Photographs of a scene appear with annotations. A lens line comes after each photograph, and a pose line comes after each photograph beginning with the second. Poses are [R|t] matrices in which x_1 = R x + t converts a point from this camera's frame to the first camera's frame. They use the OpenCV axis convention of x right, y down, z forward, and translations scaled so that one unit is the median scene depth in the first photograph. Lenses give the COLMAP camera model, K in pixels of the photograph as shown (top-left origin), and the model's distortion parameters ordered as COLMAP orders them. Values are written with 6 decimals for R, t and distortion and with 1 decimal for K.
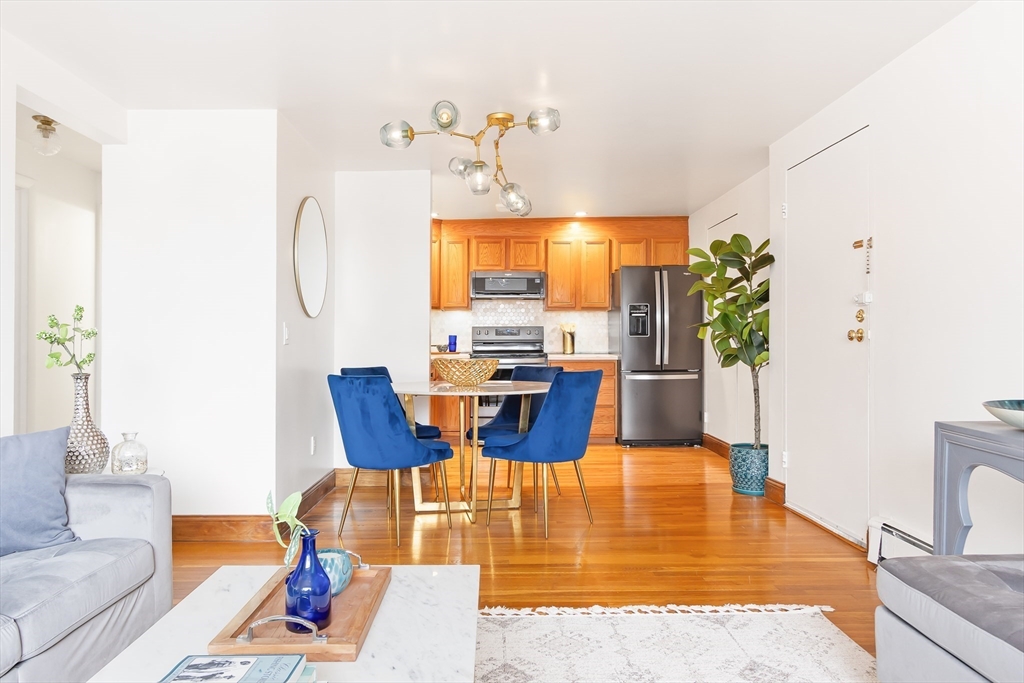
lens RADIAL K [[692.7, 0, 493.9], [0, 692.7, 337.9], [0, 0, 1]] dist [0.002485, 0.002818]
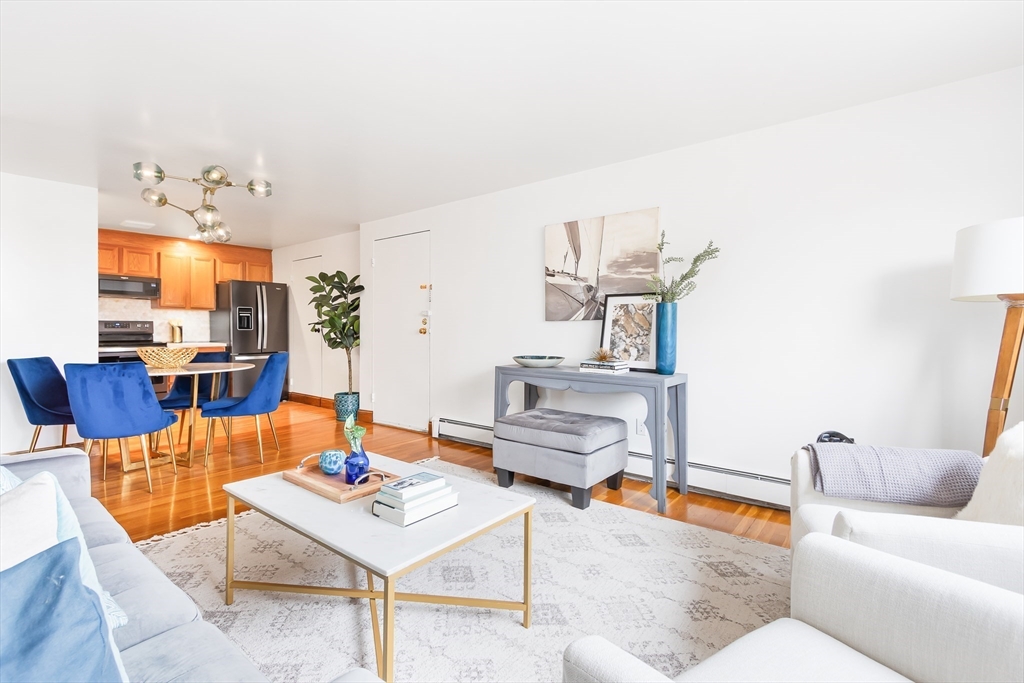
lens RADIAL K [[468.9, 0, 501.4], [0, 468.9, 339.1], [0, 0, 1]] dist [0.005469, -0.001763]
pose [[0.627737, -0.011129, 0.778346, -0.299386], [-0.005135, 0.999817, 0.018437, -0.004603], [-0.778408, -0.015571, 0.627565, -0.041270]]
